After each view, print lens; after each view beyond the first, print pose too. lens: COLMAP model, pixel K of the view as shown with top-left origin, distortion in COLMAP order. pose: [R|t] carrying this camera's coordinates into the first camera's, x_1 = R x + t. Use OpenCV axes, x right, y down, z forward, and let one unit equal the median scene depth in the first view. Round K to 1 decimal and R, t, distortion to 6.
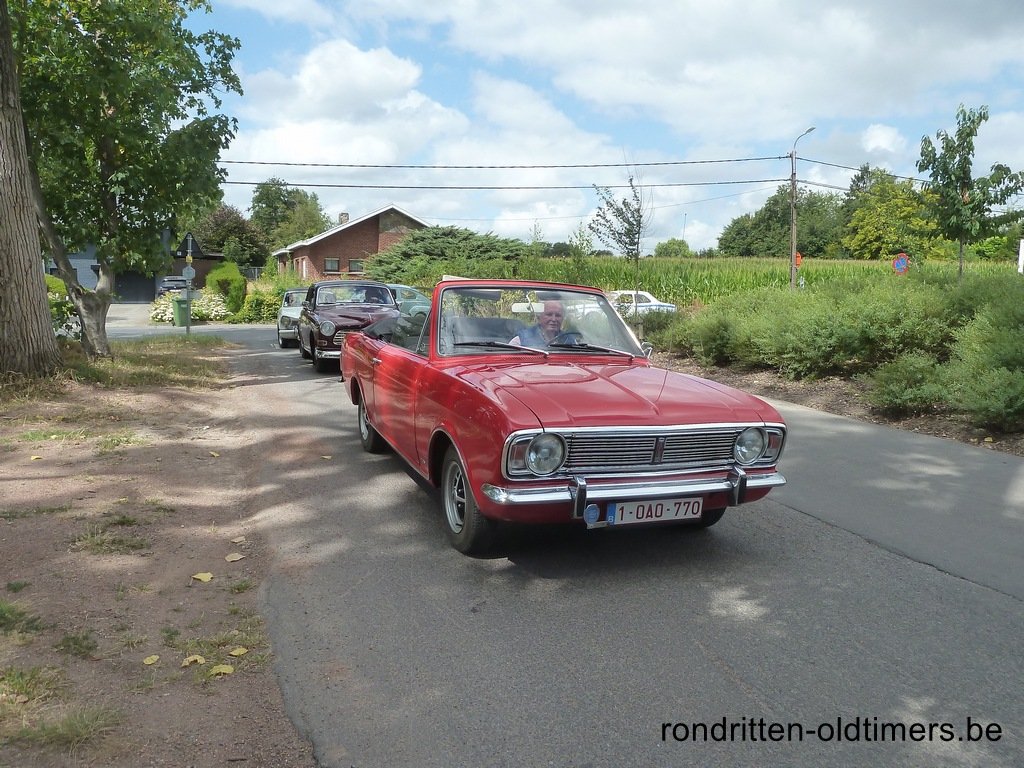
lens RADIAL K [[777.1, 0, 517.1], [0, 777.1, 371.4], [0, 0, 1]] dist [-0.022472, 0.003418]
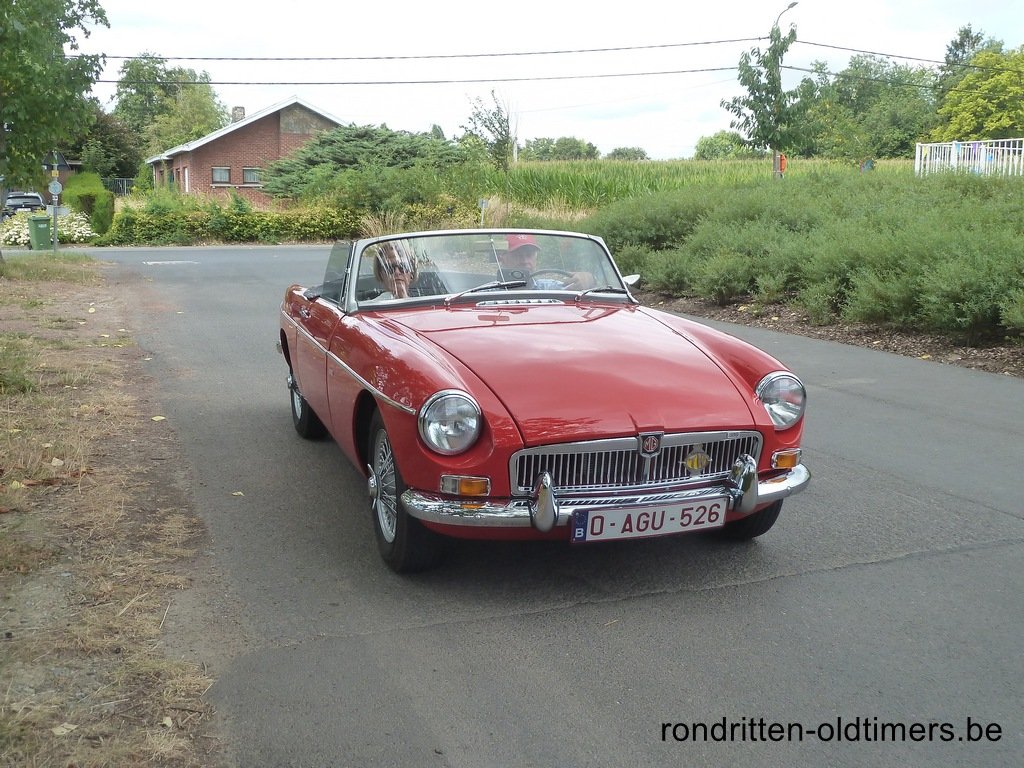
lens RADIAL K [[1141.9, 0, 523.3], [0, 1141.9, 365.7], [0, 0, 1]] dist [-0.004745, 0.000675]
pose [[0.999896, -0.012015, 0.007995, 0.065240], [0.011740, 0.999367, 0.033573, 0.024165], [-0.008394, -0.033475, 0.999404, -0.195413]]
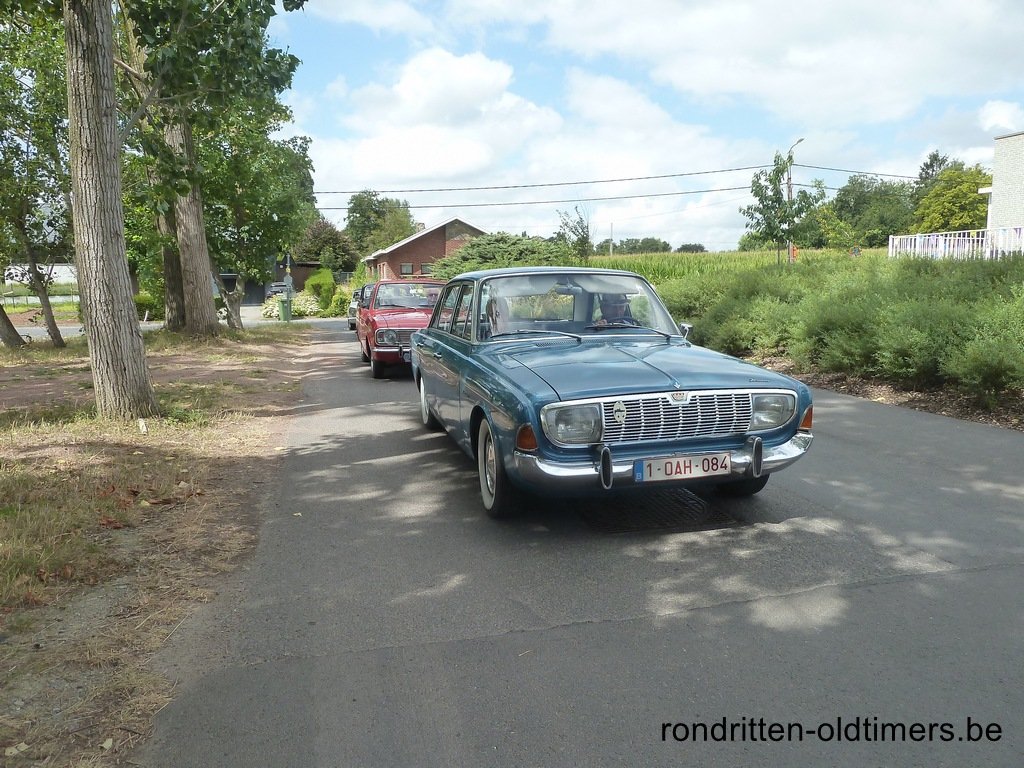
lens RADIAL K [[777.1, 0, 517.1], [0, 777.1, 371.4], [0, 0, 1]] dist [-0.022472, 0.003418]
pose [[0.992285, -0.014761, -0.123096, 0.080631], [0.015125, 0.999884, 0.002030, 0.021683], [0.123051, -0.003876, 0.992393, -0.176069]]
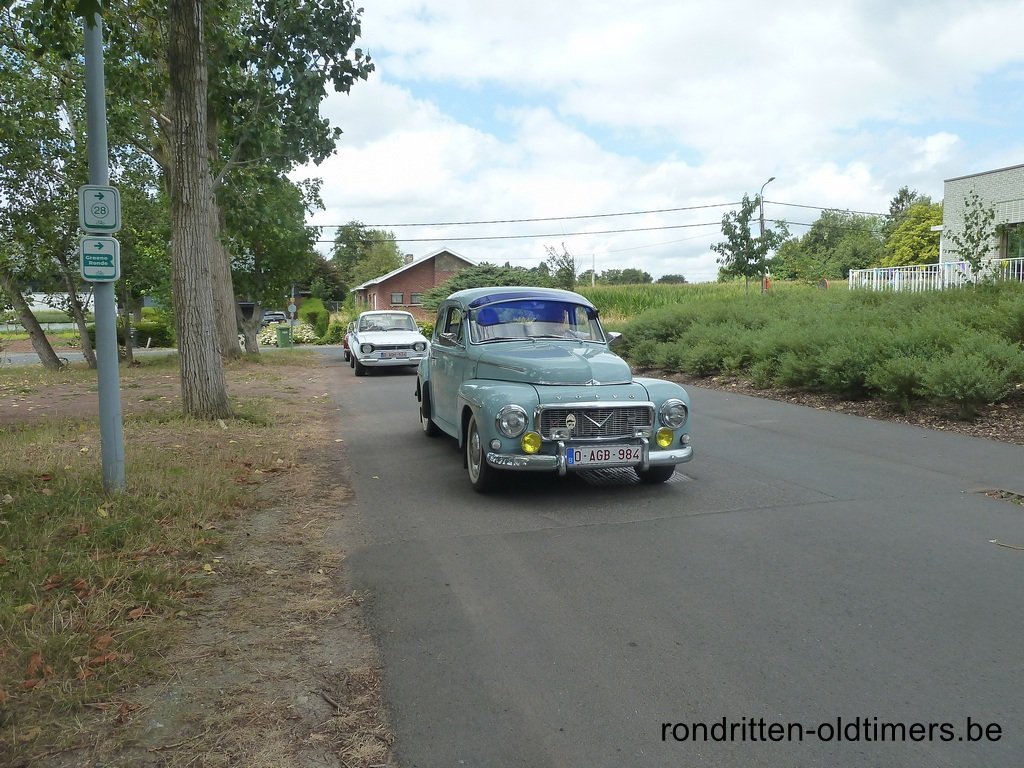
lens RADIAL K [[777.1, 0, 517.1], [0, 777.1, 371.4], [0, 0, 1]] dist [-0.022472, 0.003418]
pose [[0.994851, -0.018627, -0.099622, 0.078640], [0.015132, 0.999247, -0.035724, 0.027233], [0.100212, 0.034033, 0.994384, -0.221229]]
